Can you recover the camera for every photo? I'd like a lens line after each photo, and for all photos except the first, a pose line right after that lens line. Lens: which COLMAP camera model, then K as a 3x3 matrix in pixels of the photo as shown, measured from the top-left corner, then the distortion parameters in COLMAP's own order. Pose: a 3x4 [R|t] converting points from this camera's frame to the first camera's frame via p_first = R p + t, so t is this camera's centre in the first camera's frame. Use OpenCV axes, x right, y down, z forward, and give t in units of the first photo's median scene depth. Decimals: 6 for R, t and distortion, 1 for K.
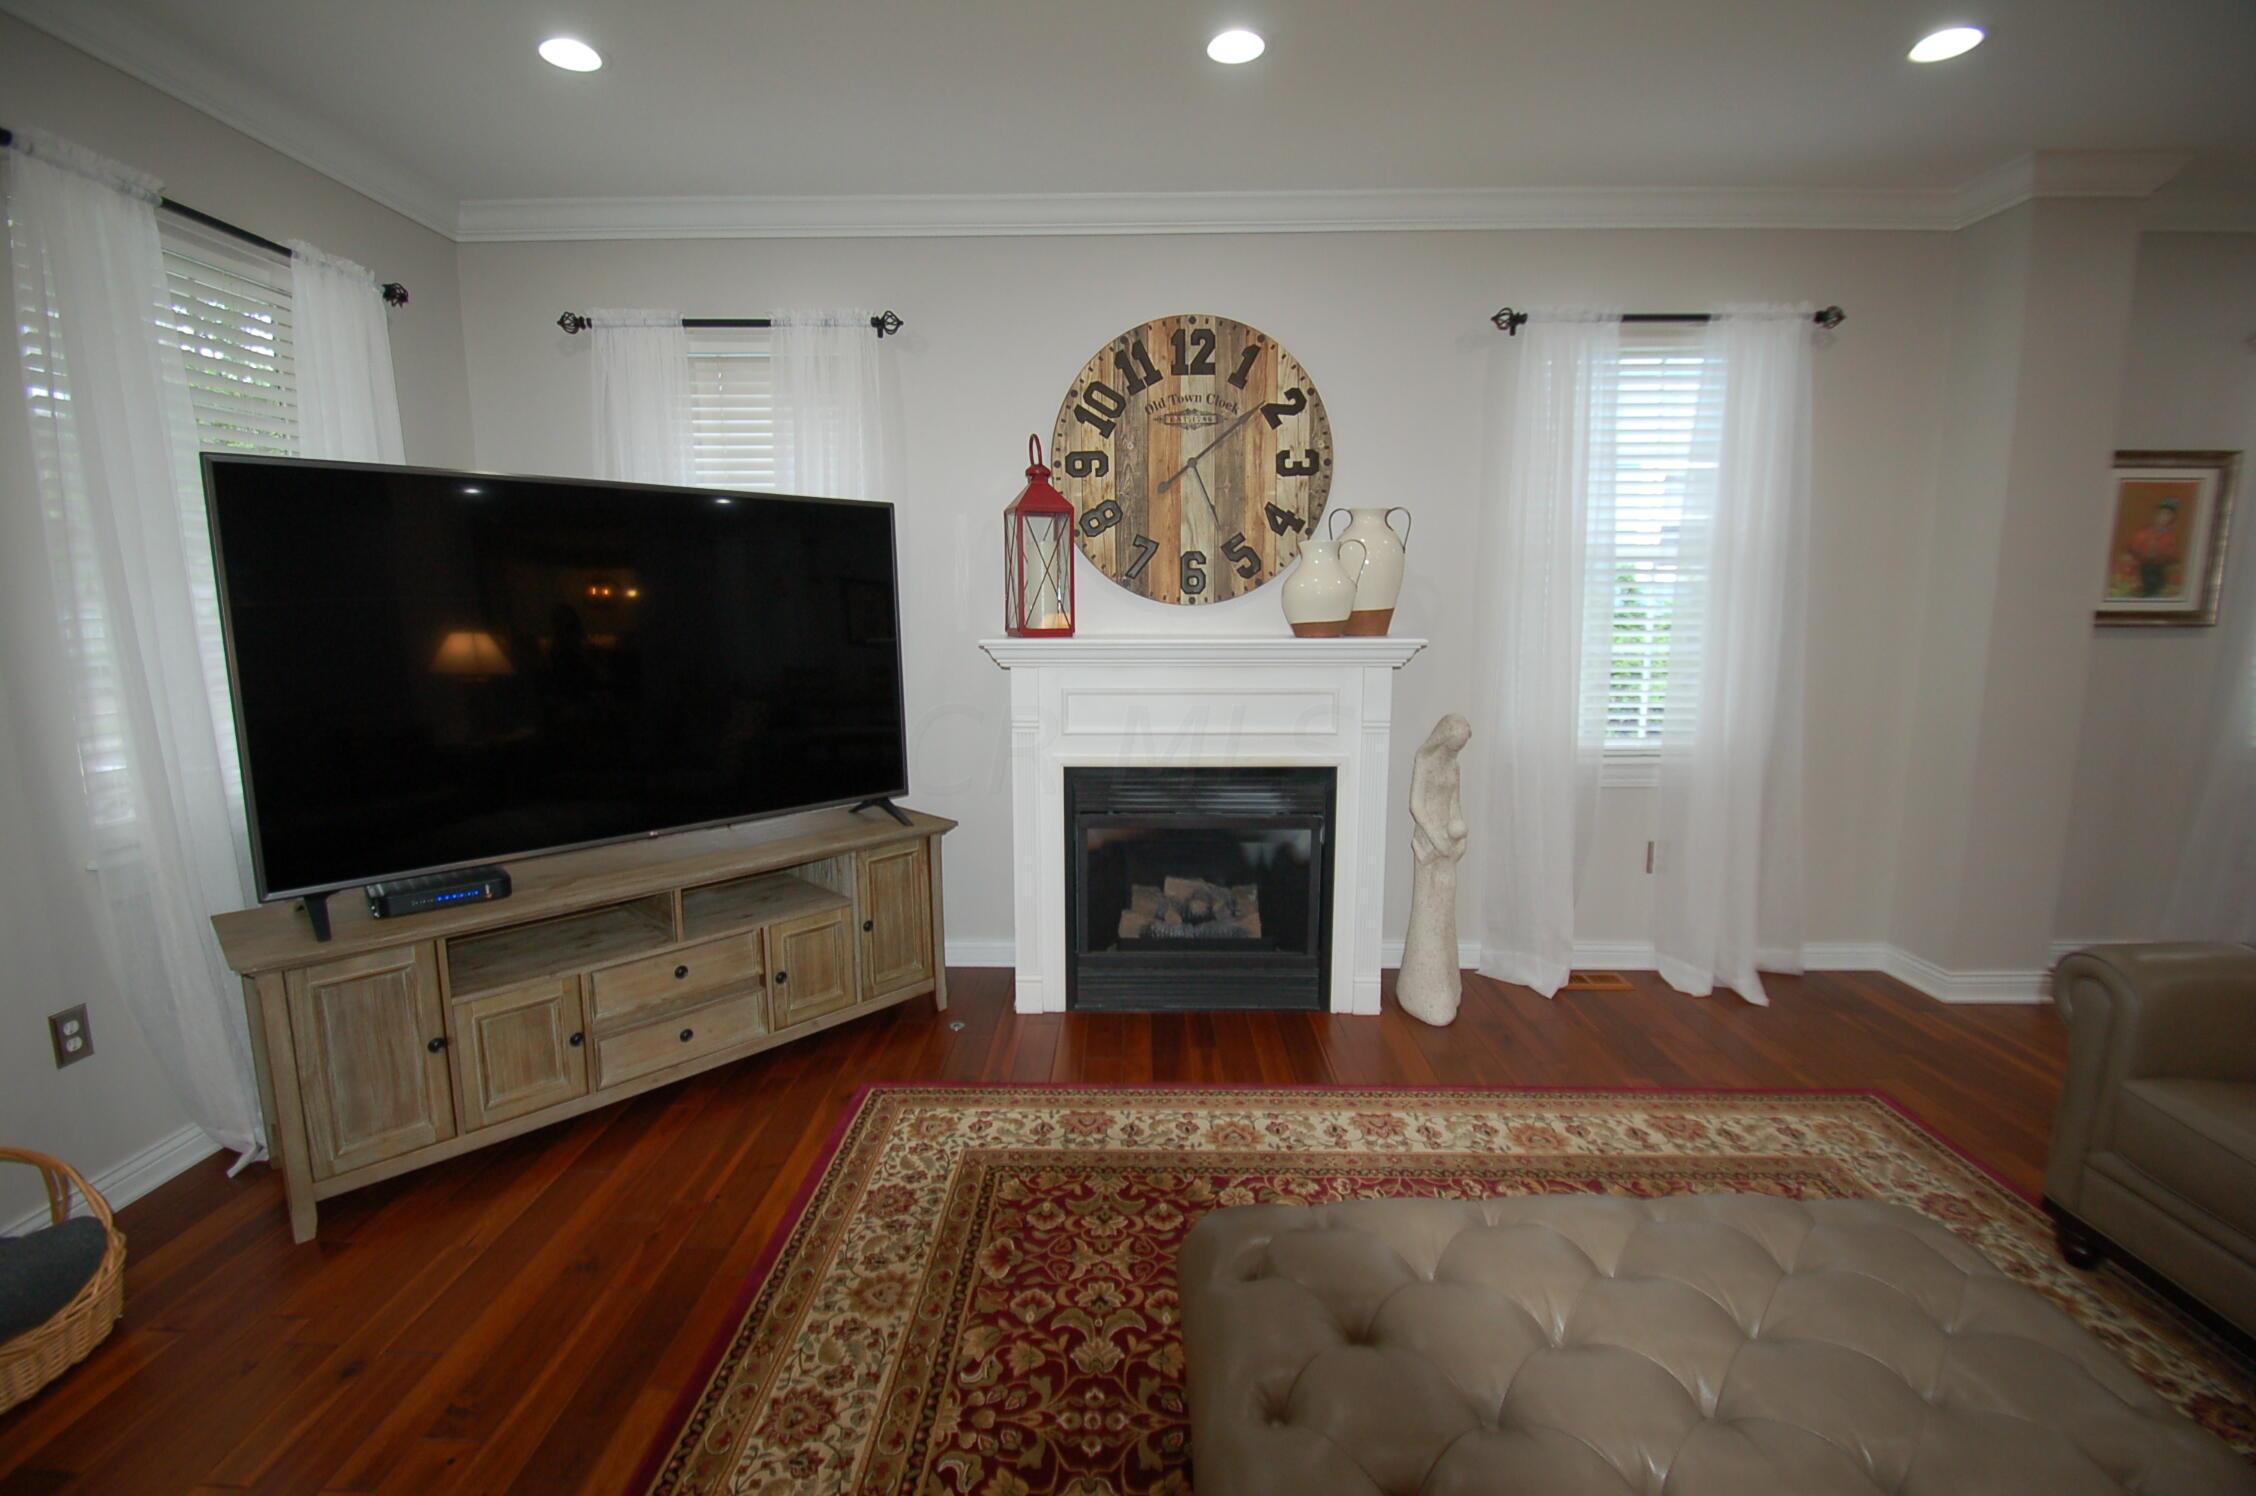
lens RADIAL K [[999.7, 0, 1128.0], [0, 999.7, 748.0], [0, 0, 1]] dist [-0.001448, -0.010149]
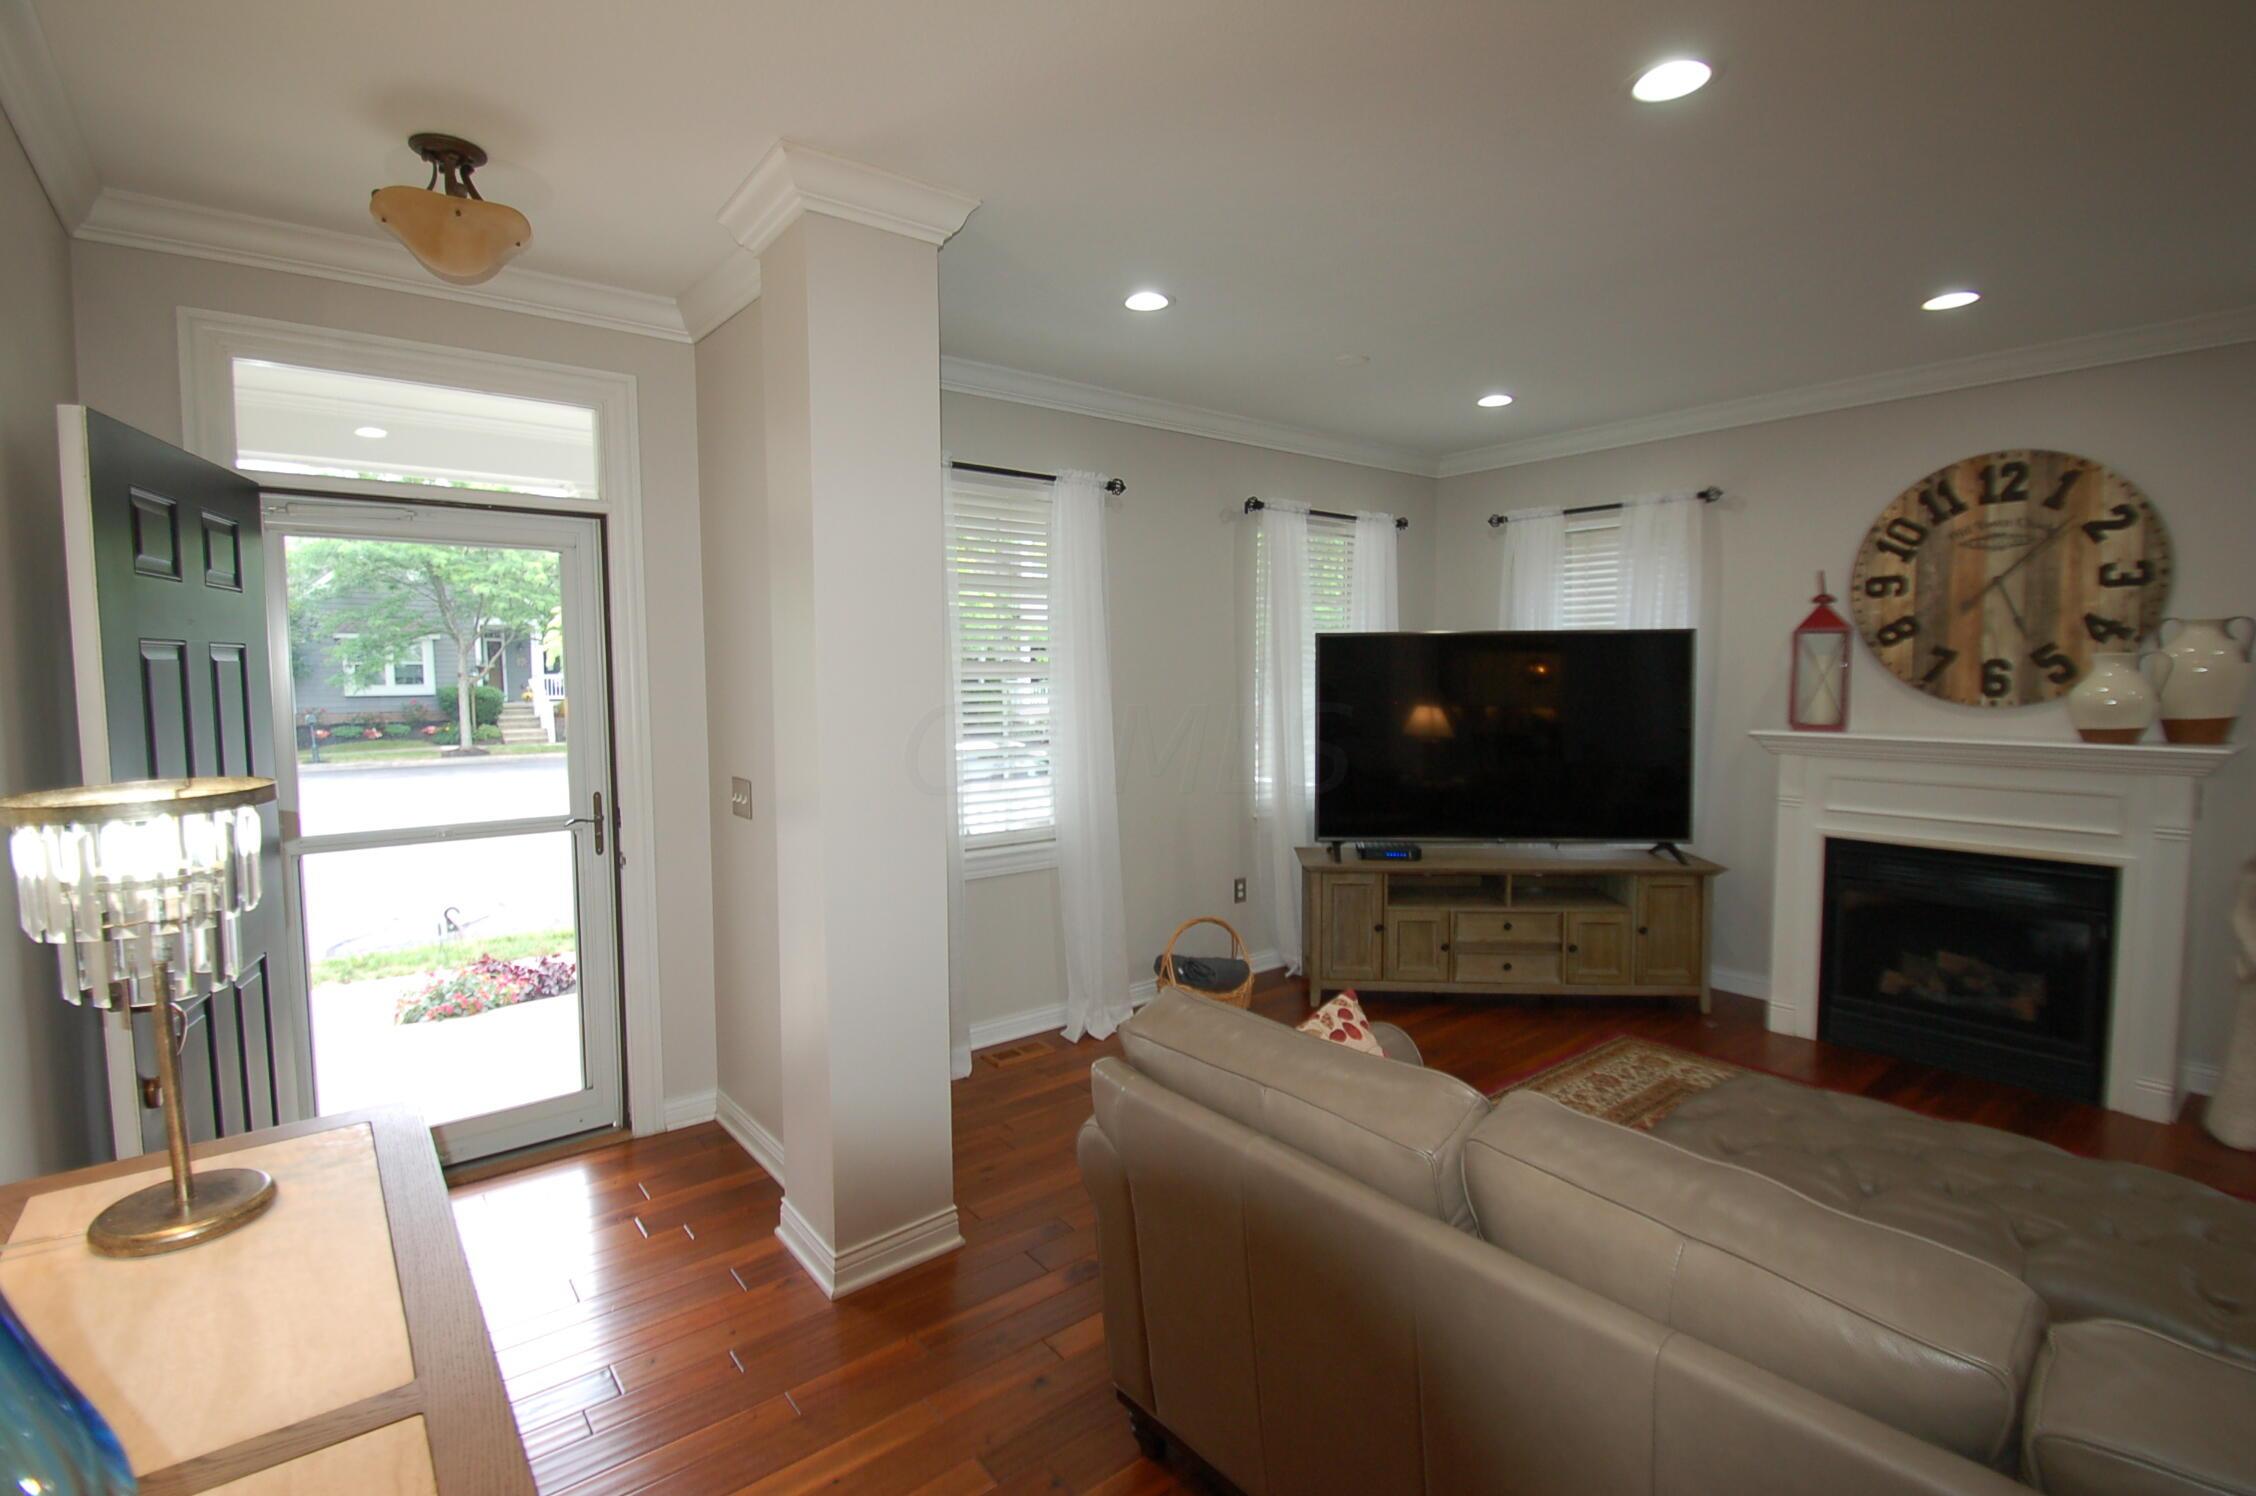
lens RADIAL K [[1053.9, 0, 1128.0], [0, 1053.9, 748.0], [0, 0, 1]] dist [-0.002899, -0.000311]
pose [[0.645504, 0.056103, -0.761694, 0.347719], [-0.108522, 0.993917, -0.018761, 0.026633], [0.756008, 0.094771, 0.647665, -0.475982]]
